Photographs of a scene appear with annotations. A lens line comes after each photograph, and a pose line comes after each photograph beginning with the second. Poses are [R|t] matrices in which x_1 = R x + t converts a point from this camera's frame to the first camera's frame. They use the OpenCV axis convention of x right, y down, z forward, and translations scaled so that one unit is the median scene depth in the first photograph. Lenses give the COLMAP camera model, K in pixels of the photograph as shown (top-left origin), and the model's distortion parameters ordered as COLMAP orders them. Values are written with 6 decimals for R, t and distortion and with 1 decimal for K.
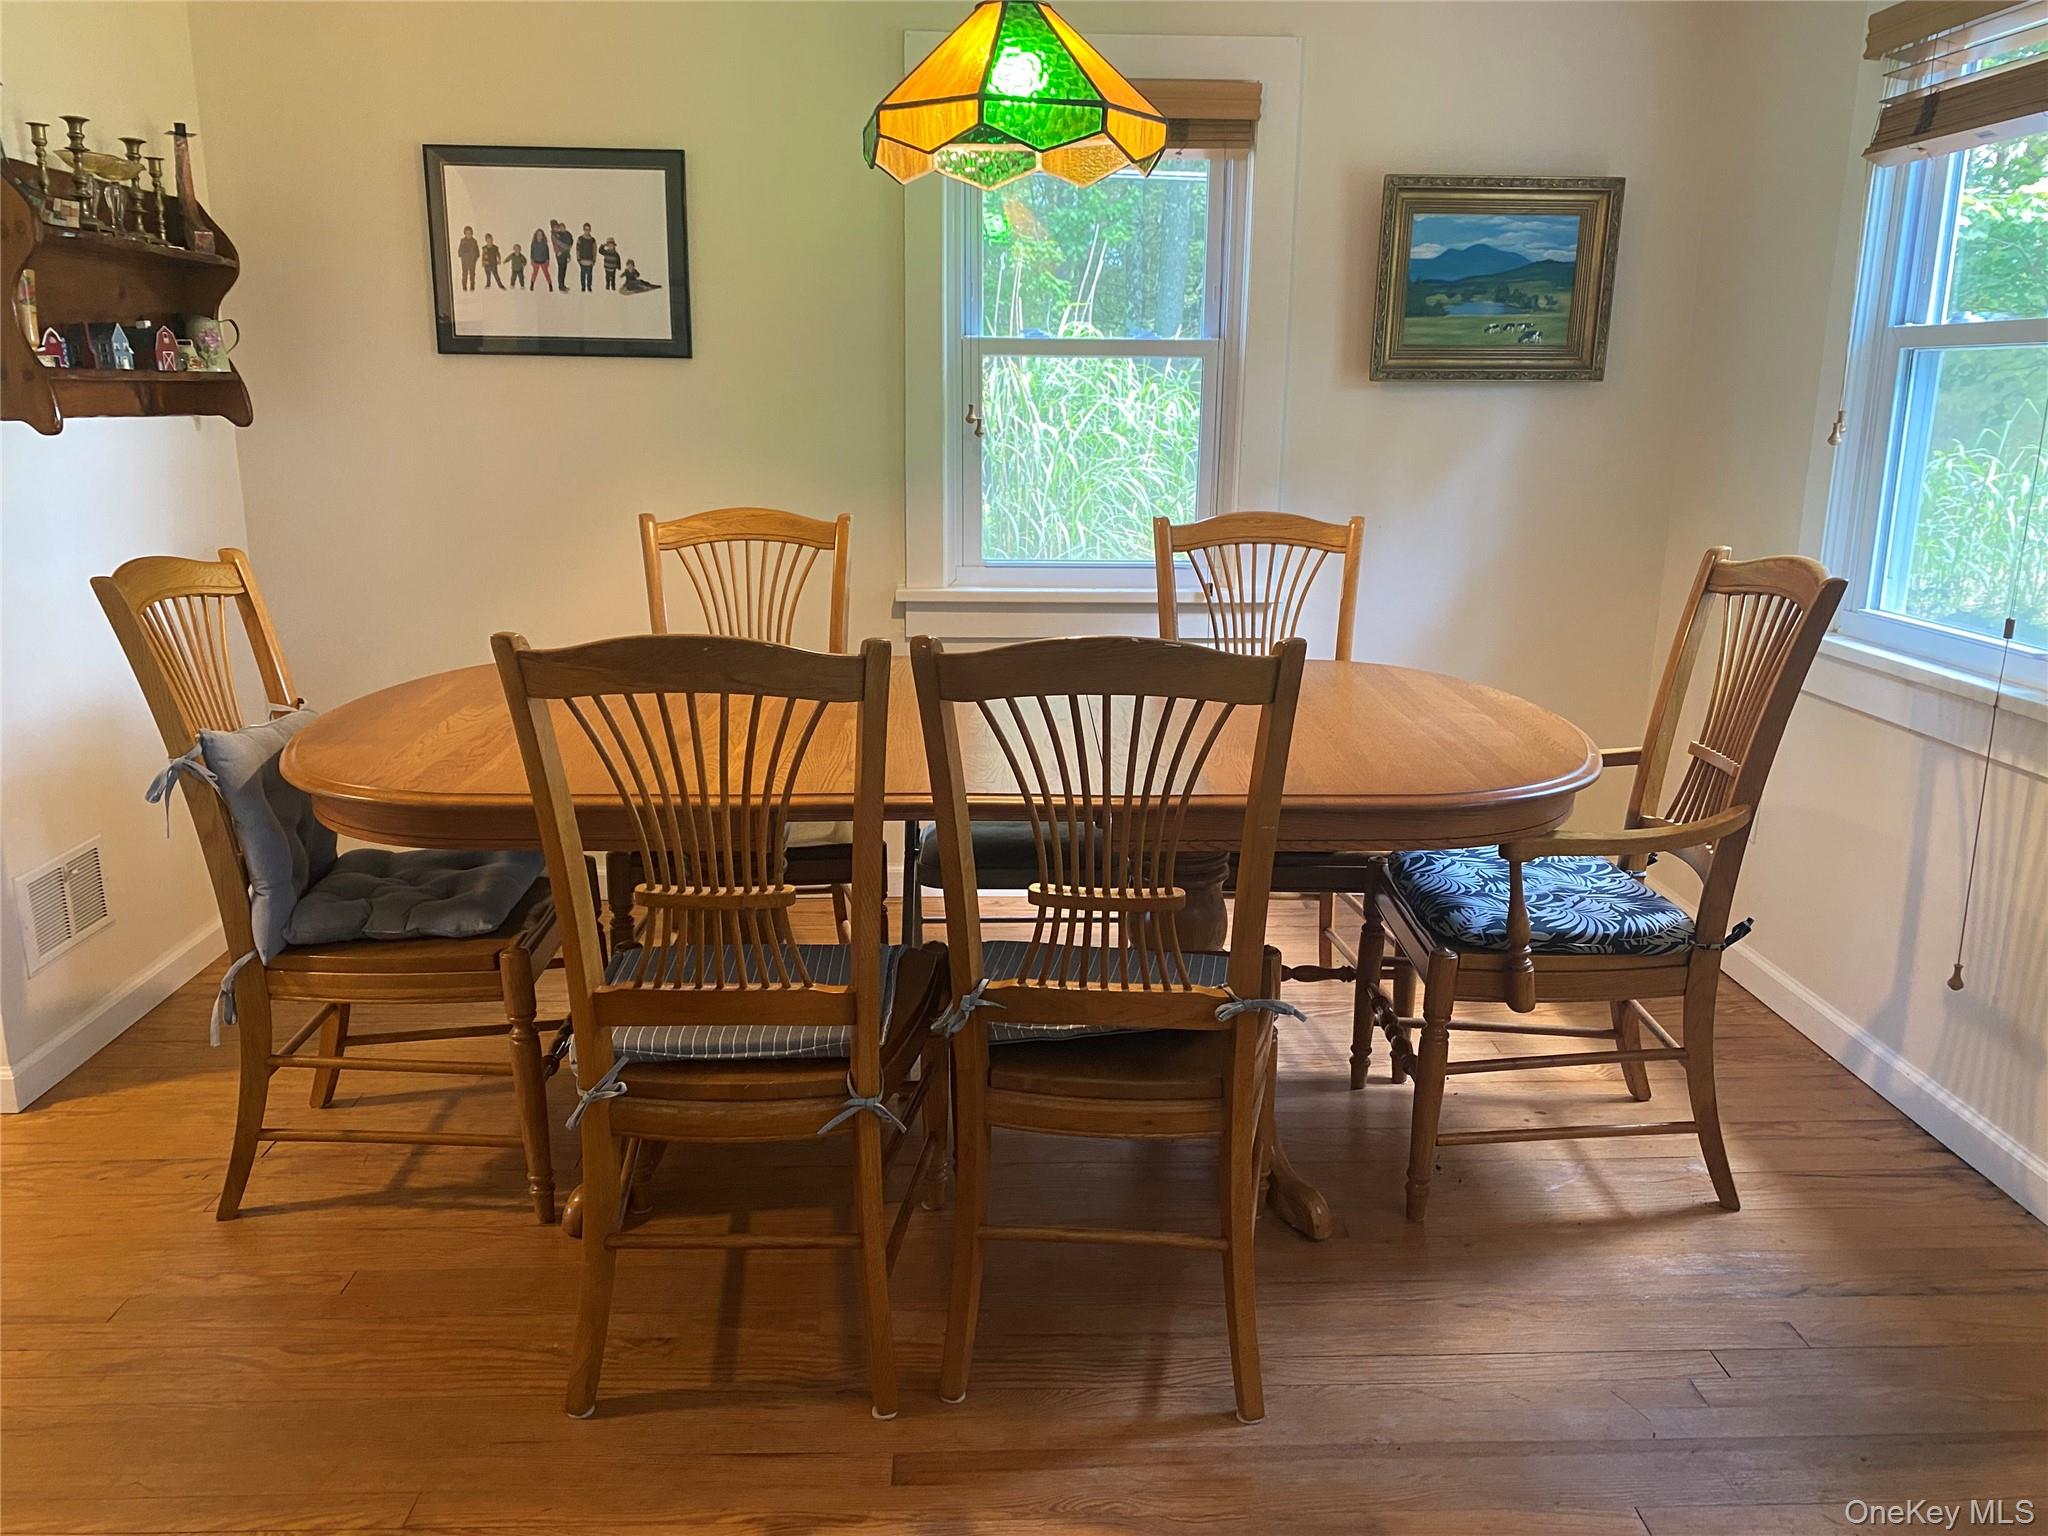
lens RADIAL K [[1552.8, 0, 1036.2], [0, 1552.8, 756.5], [0, 0, 1]] dist [0.028131, -0.001299]
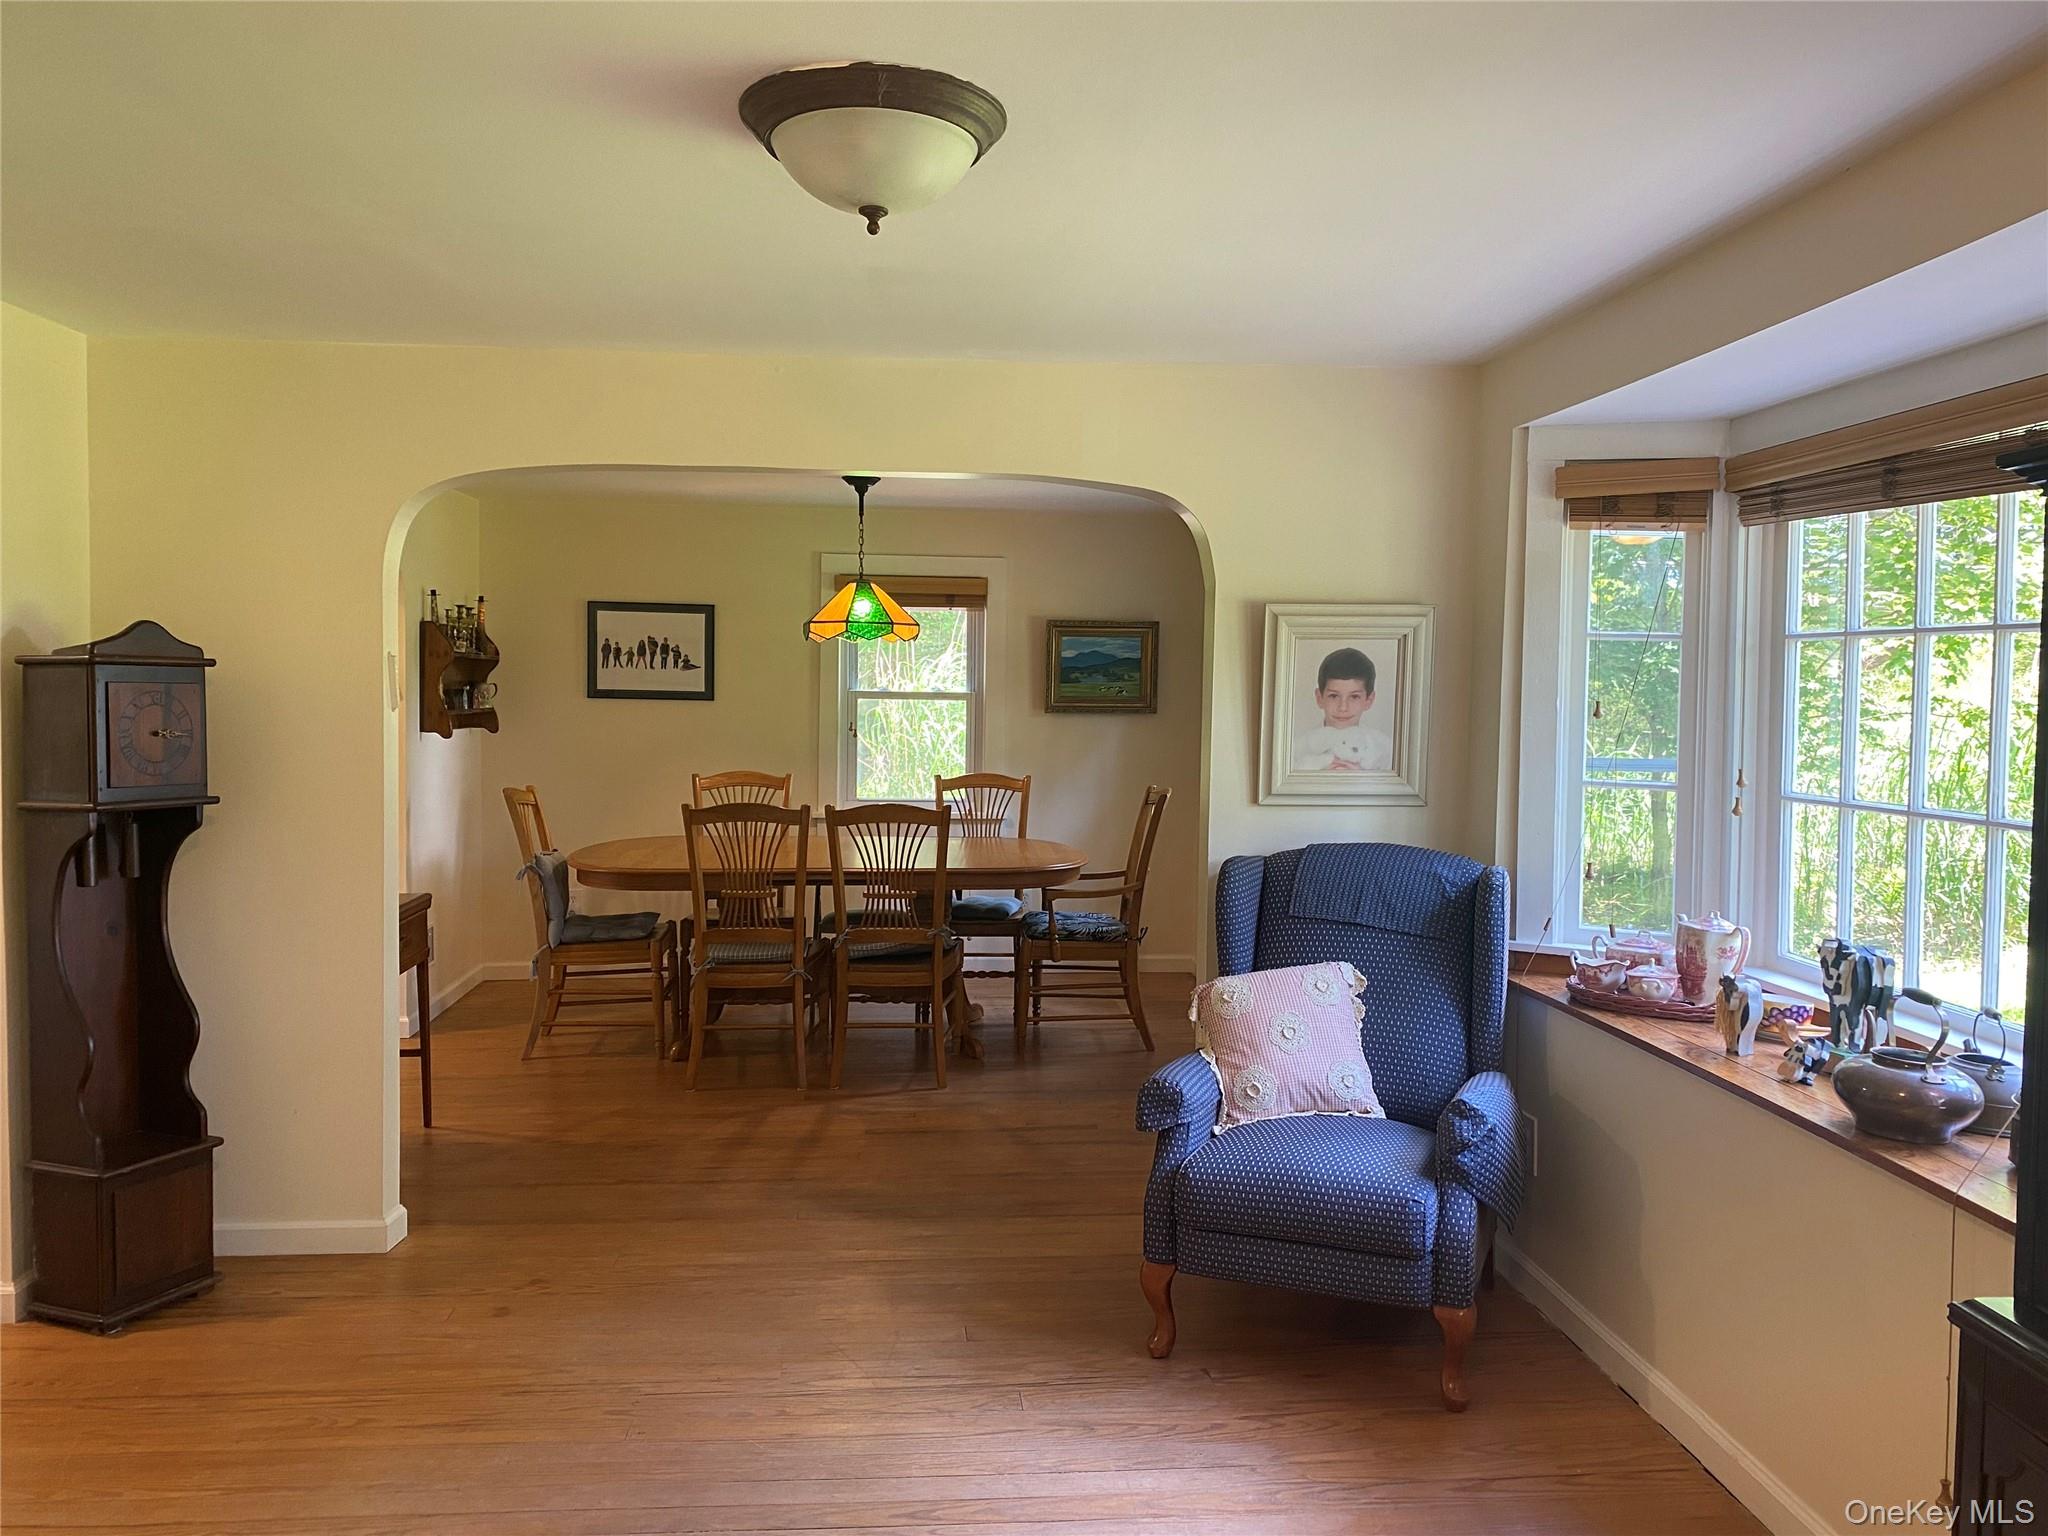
lens RADIAL K [[1551.2, 0, 1023.0], [0, 1551.2, 774.1], [0, 0, 1]] dist [0.121129, -0.248997]
pose [[0.999015, 0.002560, 0.044301, 0.095343], [0.005157, 0.984873, -0.173201, 0.199313], [-0.044074, 0.173259, 0.983890, -1.031138]]
